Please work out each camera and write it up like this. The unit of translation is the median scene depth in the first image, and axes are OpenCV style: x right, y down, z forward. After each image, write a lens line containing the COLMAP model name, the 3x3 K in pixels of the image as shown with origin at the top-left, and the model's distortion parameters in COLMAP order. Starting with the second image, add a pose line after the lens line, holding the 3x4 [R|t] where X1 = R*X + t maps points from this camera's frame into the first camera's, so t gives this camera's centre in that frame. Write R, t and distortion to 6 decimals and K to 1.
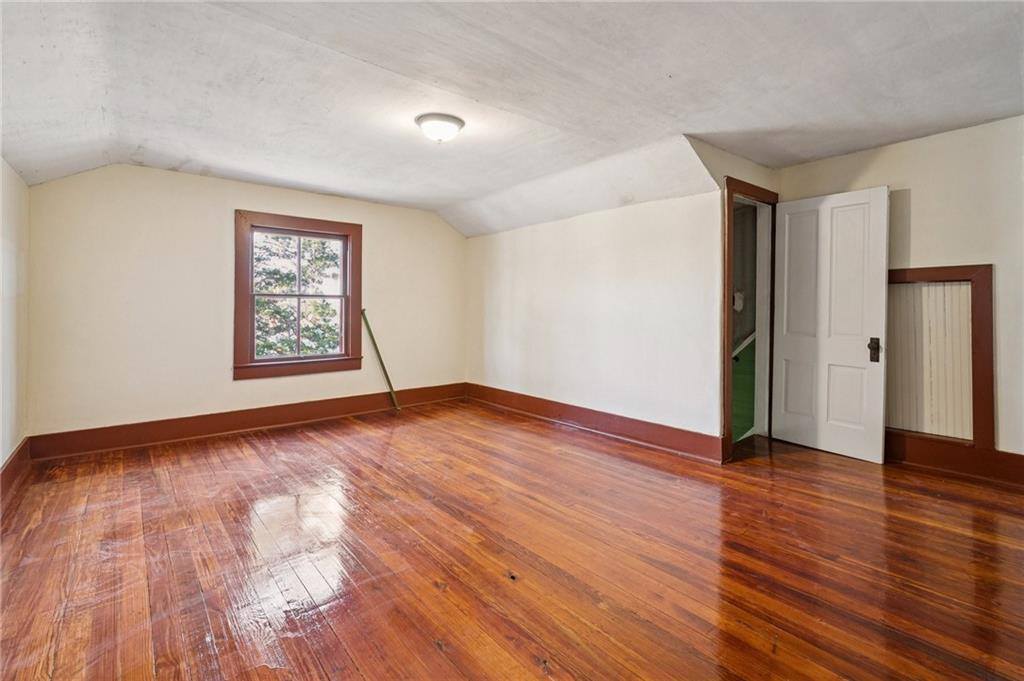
lens RADIAL K [[459.0, 0, 511.0], [0, 459.0, 315.7], [0, 0, 1]] dist [0.000046, -0.000034]
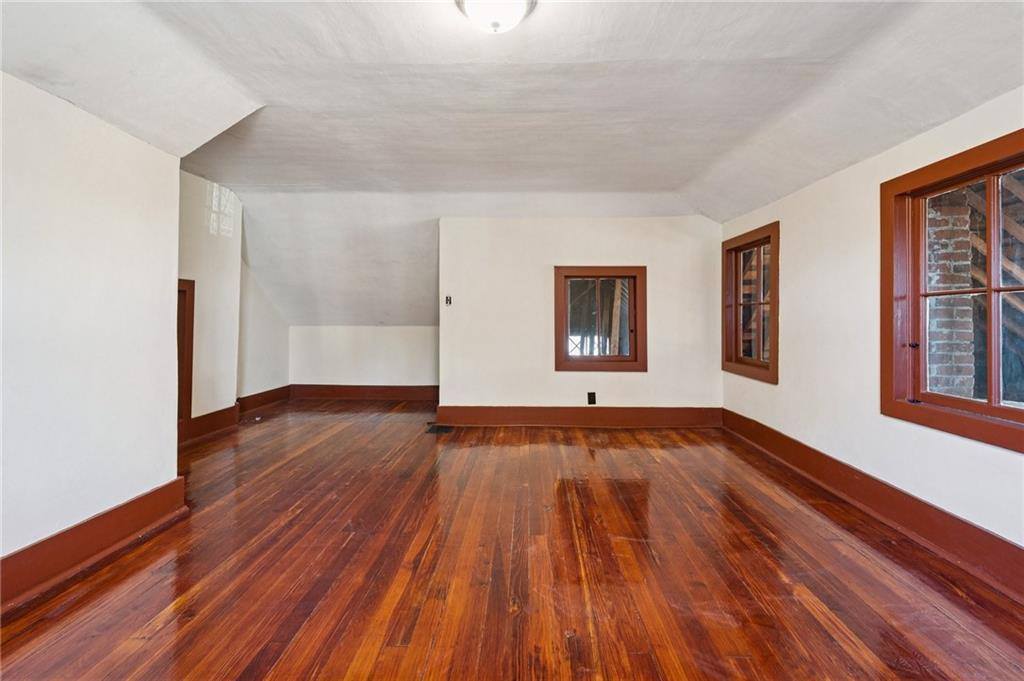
lens RADIAL K [[459.0, 0, 511.0], [0, 459.0, 315.7], [0, 0, 1]] dist [0.000046, -0.000034]
pose [[-0.737368, 0.003066, 0.675485, -0.521077], [0.006842, 0.999972, 0.002930, -0.008834], [-0.675457, 0.006782, -0.737368, 1.292107]]
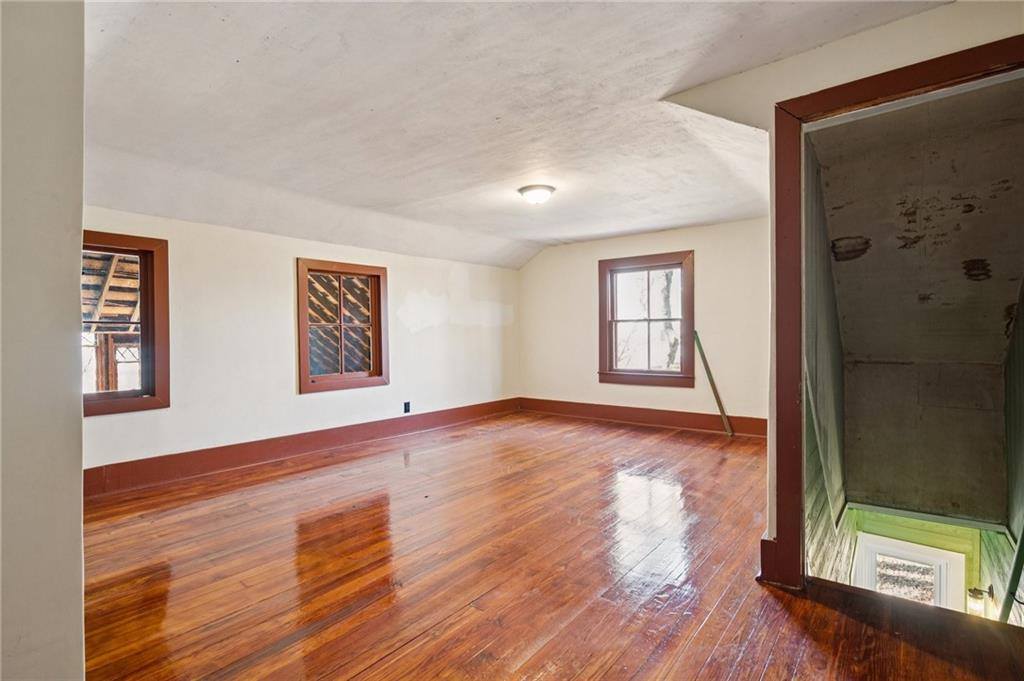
lens RADIAL K [[494.5, 0, 512.0], [0, 494.5, 340.5], [0, 0, 1]] dist [-0.000013, 0.000004]
pose [[0.210698, 0.010688, -0.977493, 1.105210], [-0.002733, 0.999943, 0.010344, -0.003450], [0.977547, 0.000492, 0.210715, 0.573472]]
